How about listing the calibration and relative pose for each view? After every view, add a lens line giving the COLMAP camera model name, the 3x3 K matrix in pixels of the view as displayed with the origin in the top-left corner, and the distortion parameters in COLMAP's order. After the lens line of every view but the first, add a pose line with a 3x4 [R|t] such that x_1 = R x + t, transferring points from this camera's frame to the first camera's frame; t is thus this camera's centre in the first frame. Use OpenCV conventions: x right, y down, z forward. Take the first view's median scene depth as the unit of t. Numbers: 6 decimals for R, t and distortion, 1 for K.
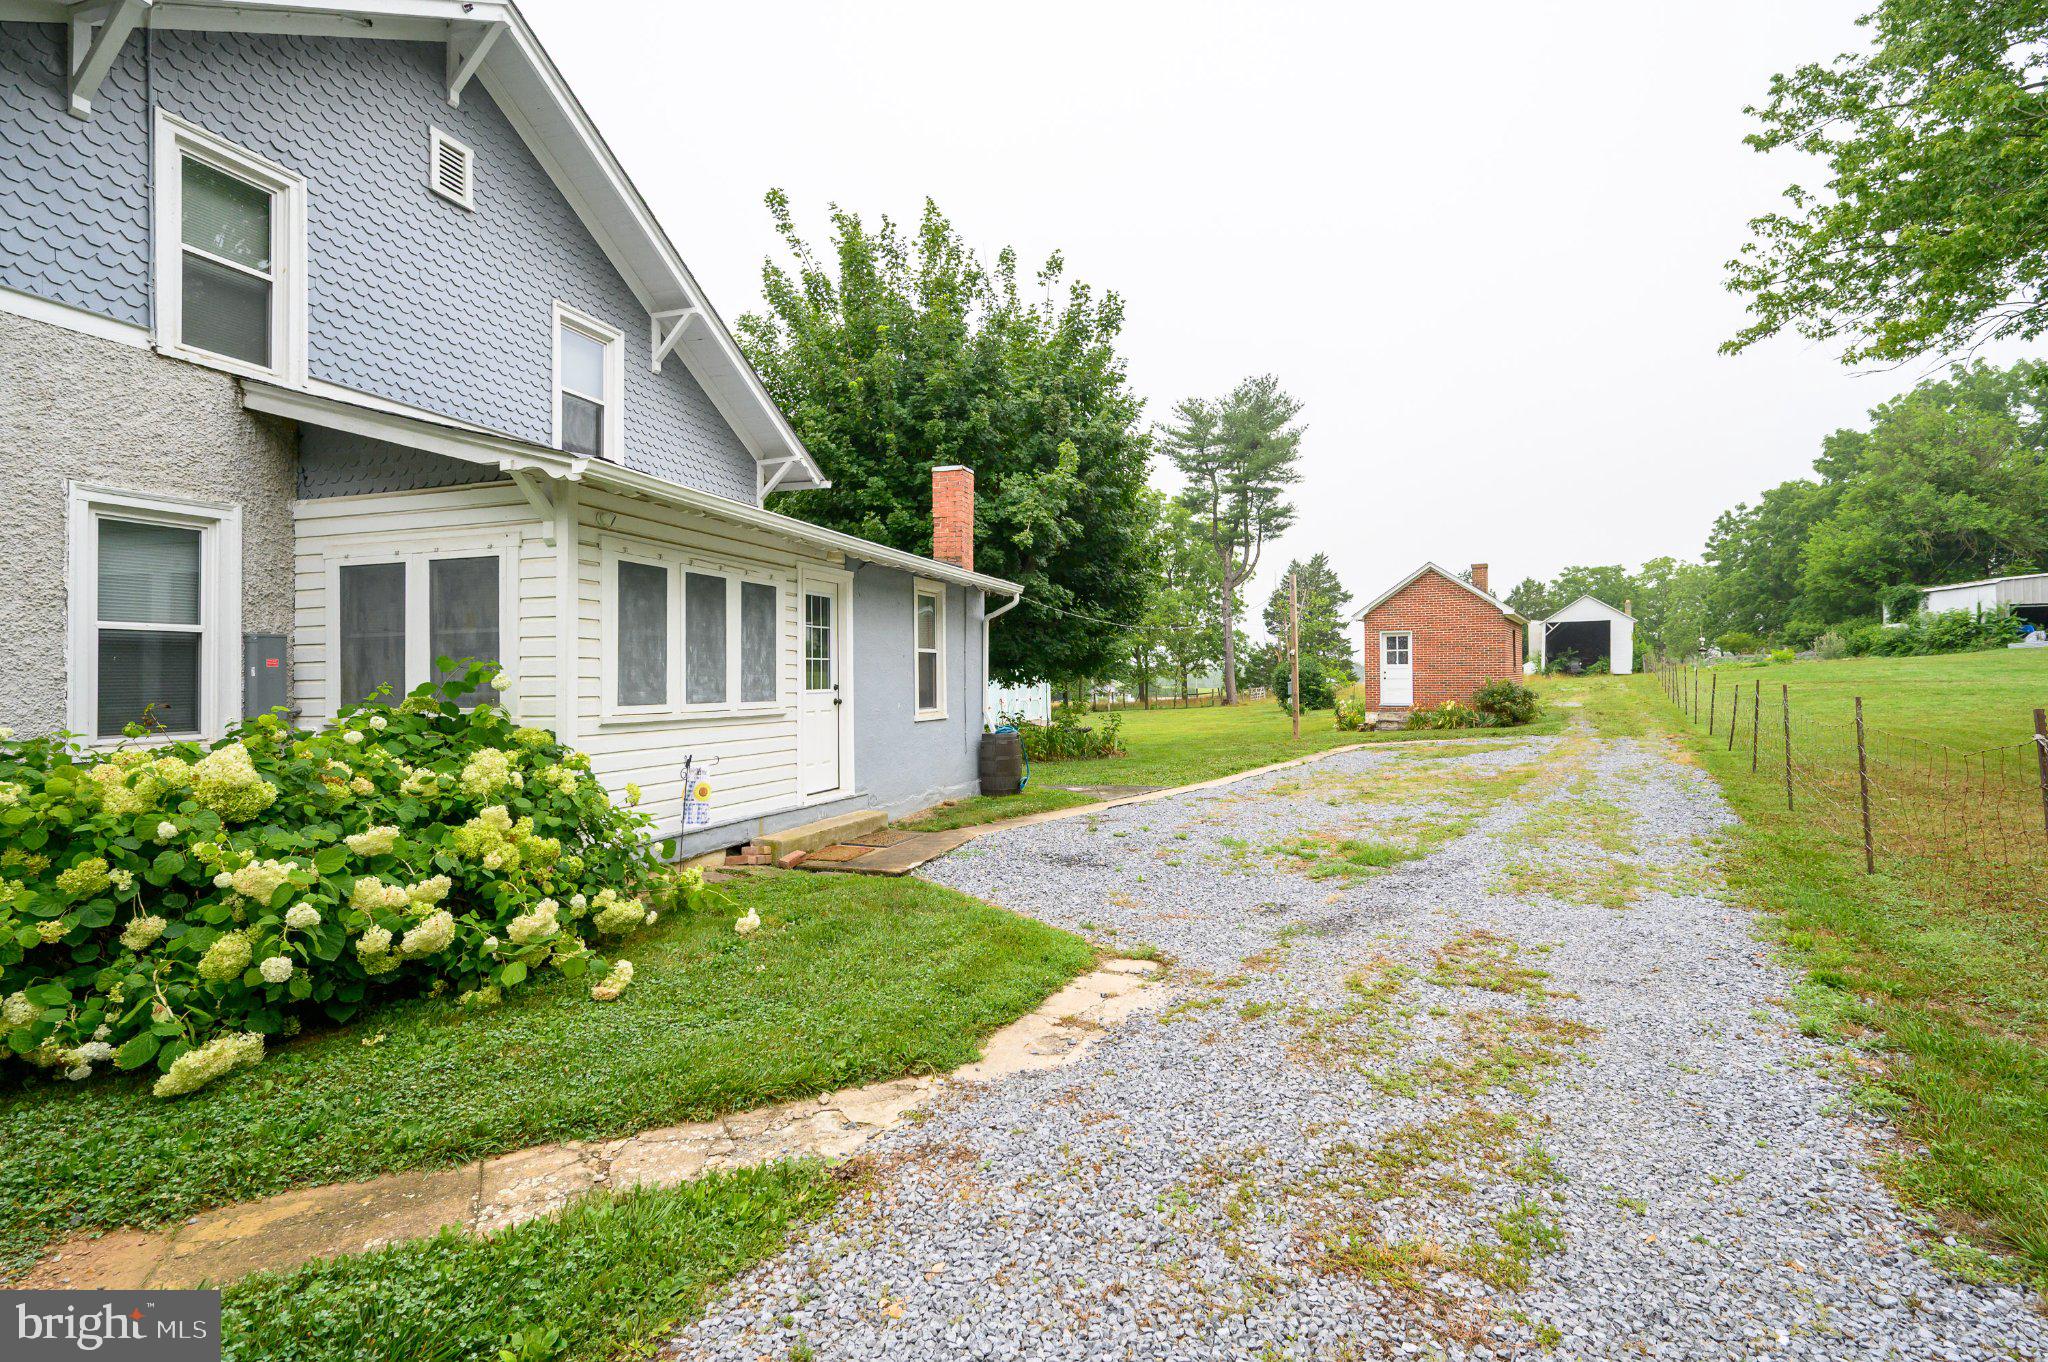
lens RADIAL K [[984.0, 0, 1022.2], [0, 984.0, 672.4], [0, 0, 1]] dist [-0.000756, 0.000319]
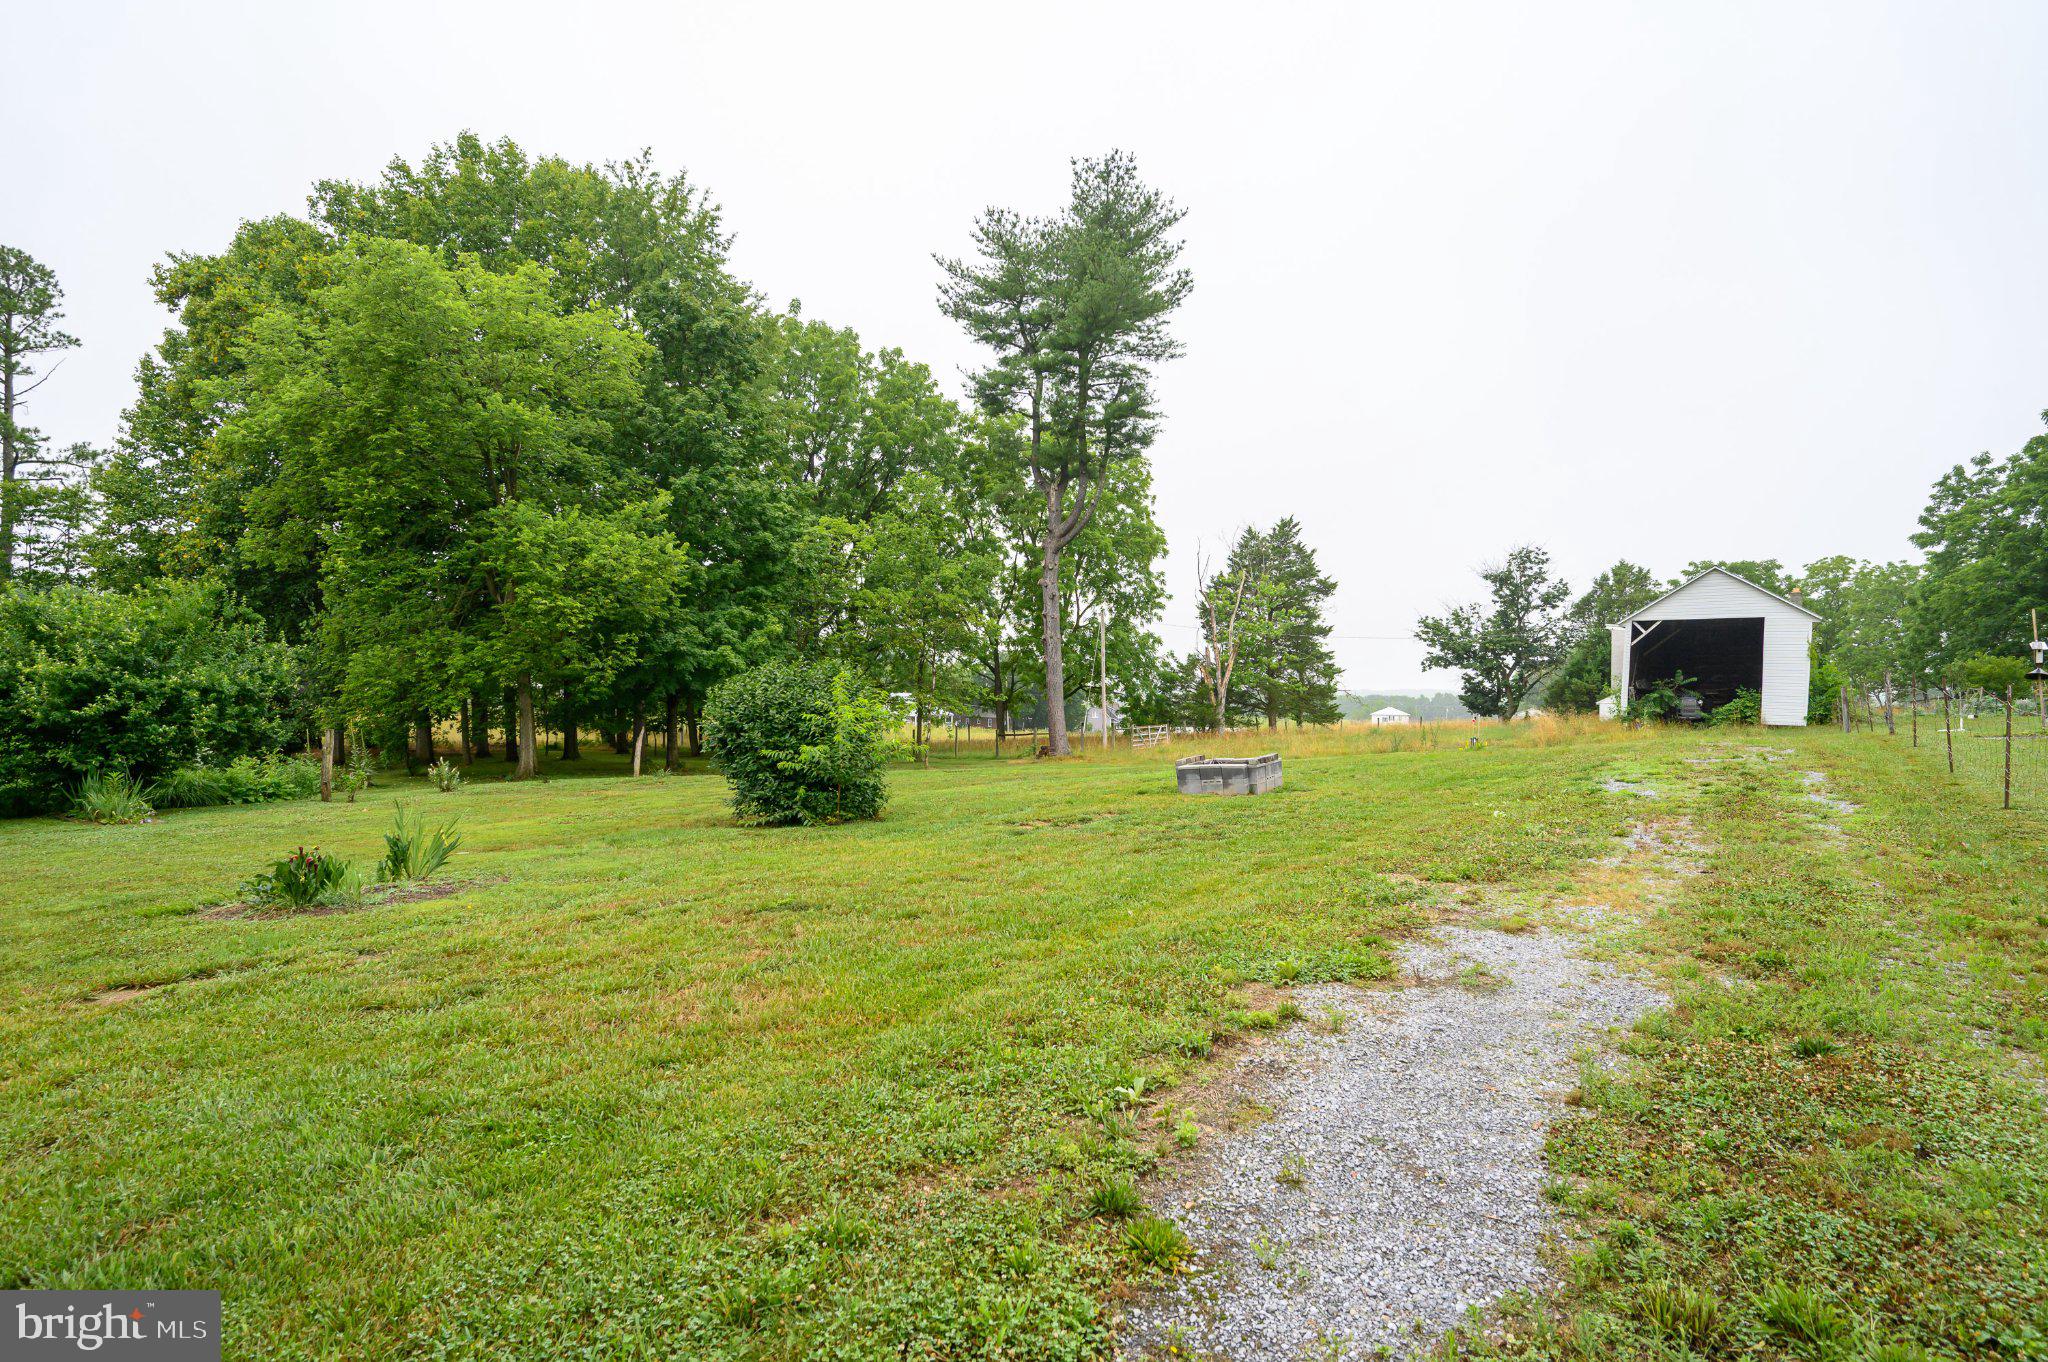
lens RADIAL K [[1041.9, 0, 1024.0], [0, 1041.9, 681.0], [0, 0, 1]] dist [0.001755, 0.000299]
pose [[0.997137, 0.029177, -0.069766, 0.337863], [-0.029866, 0.999515, -0.008865, -0.006332], [0.069473, 0.010923, 0.997524, 0.578949]]
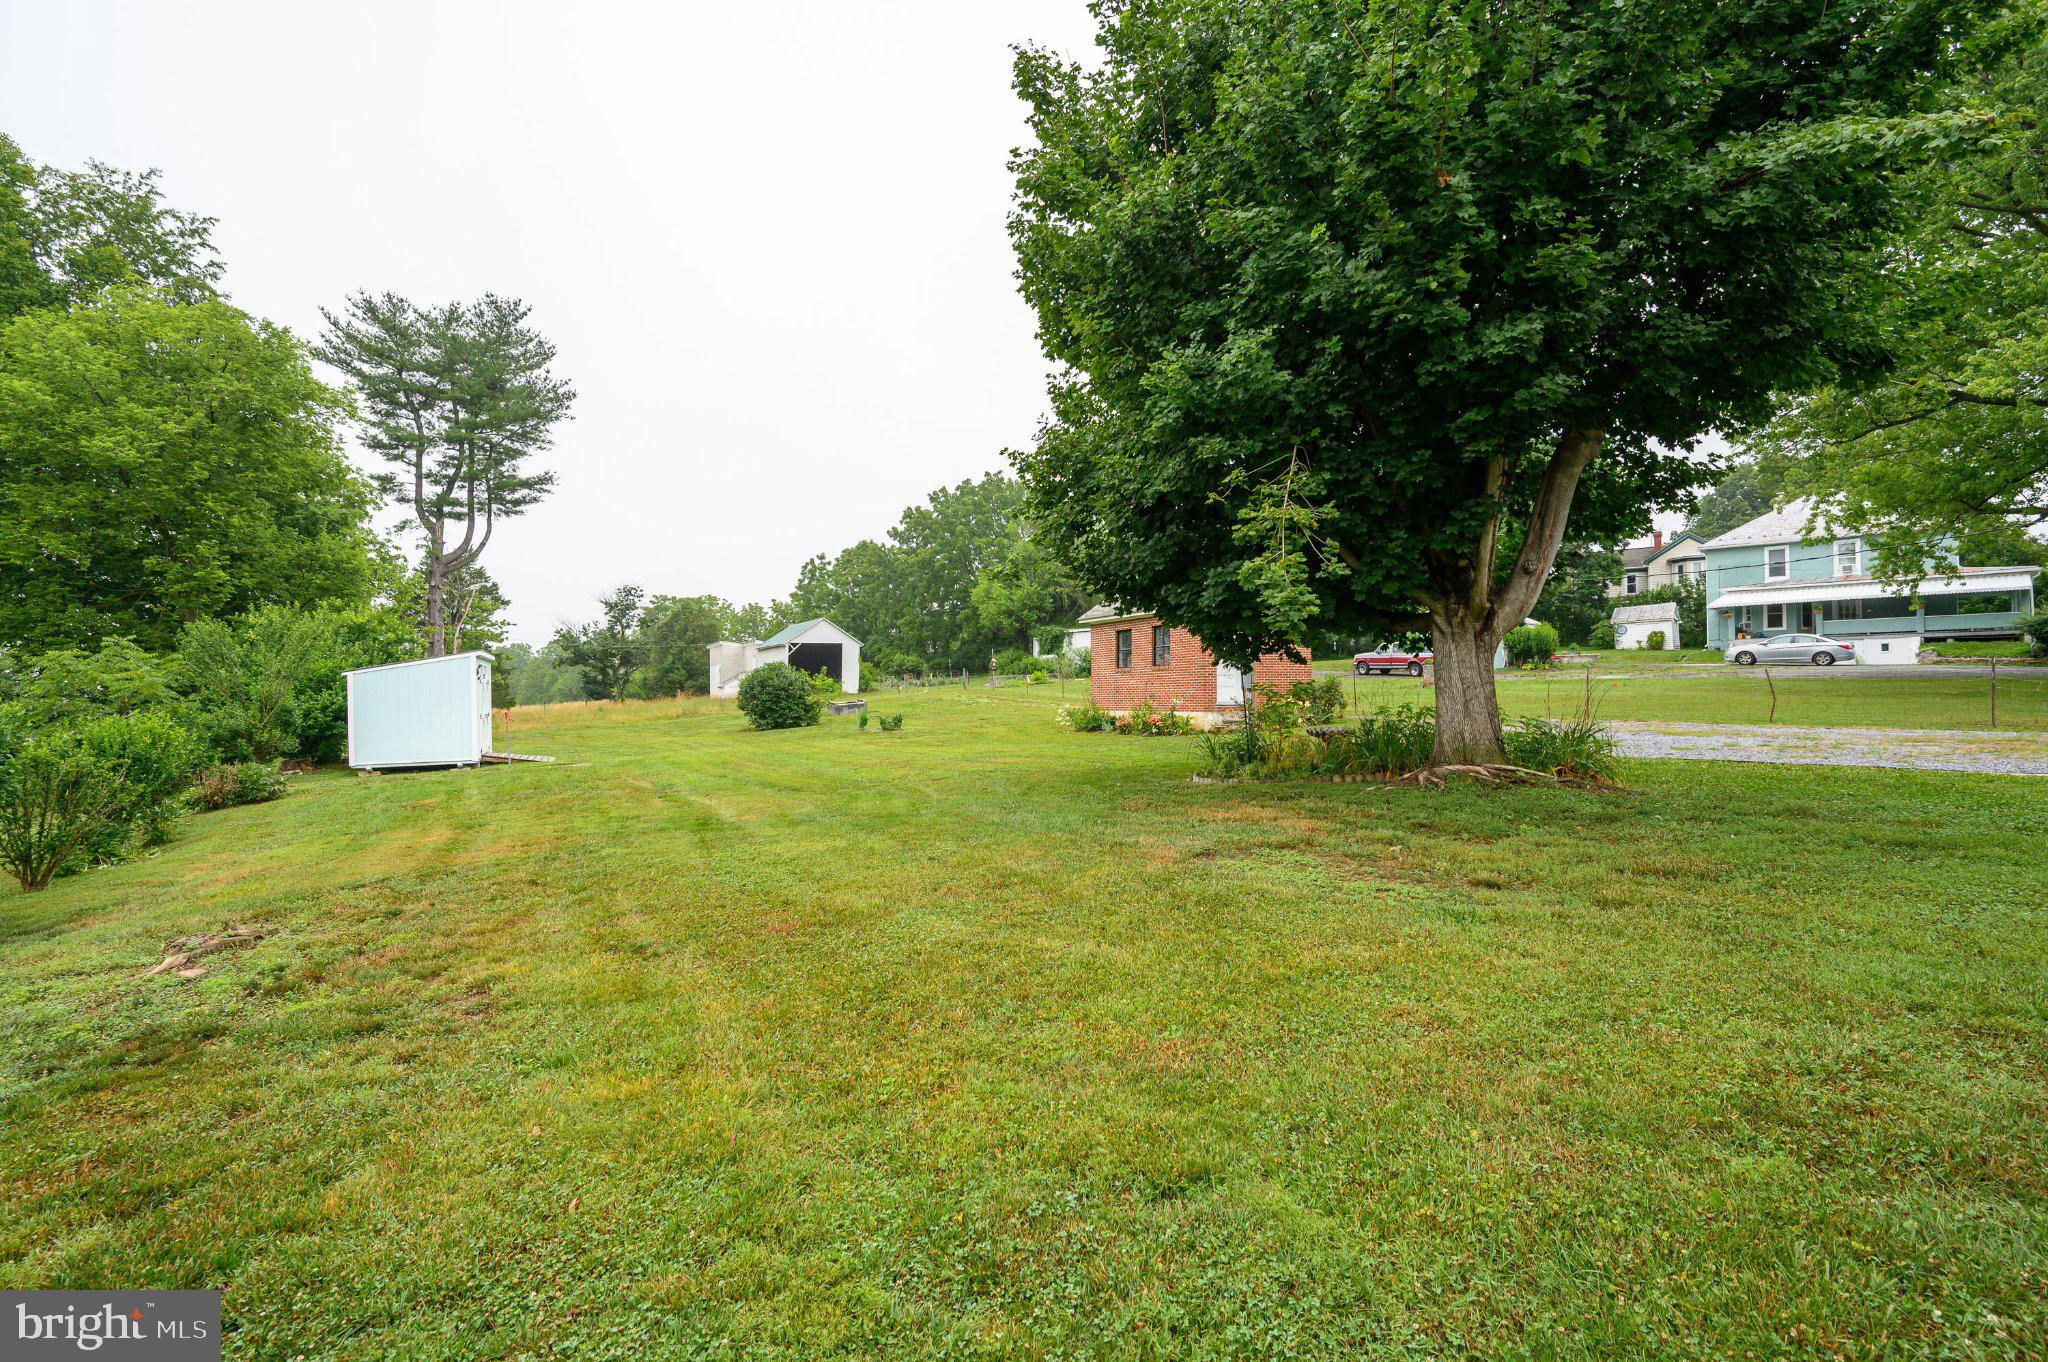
lens RADIAL K [[970.1, 0, 1024.0], [0, 970.1, 681.0], [0, 0, 1]] dist [0.019008, 0.000013]
pose [[0.523943, 0.020370, 0.851510, -0.254262], [0.000972, 0.999699, -0.024513, 0.017895], [-0.851753, 0.013671, 0.523766, 0.364336]]
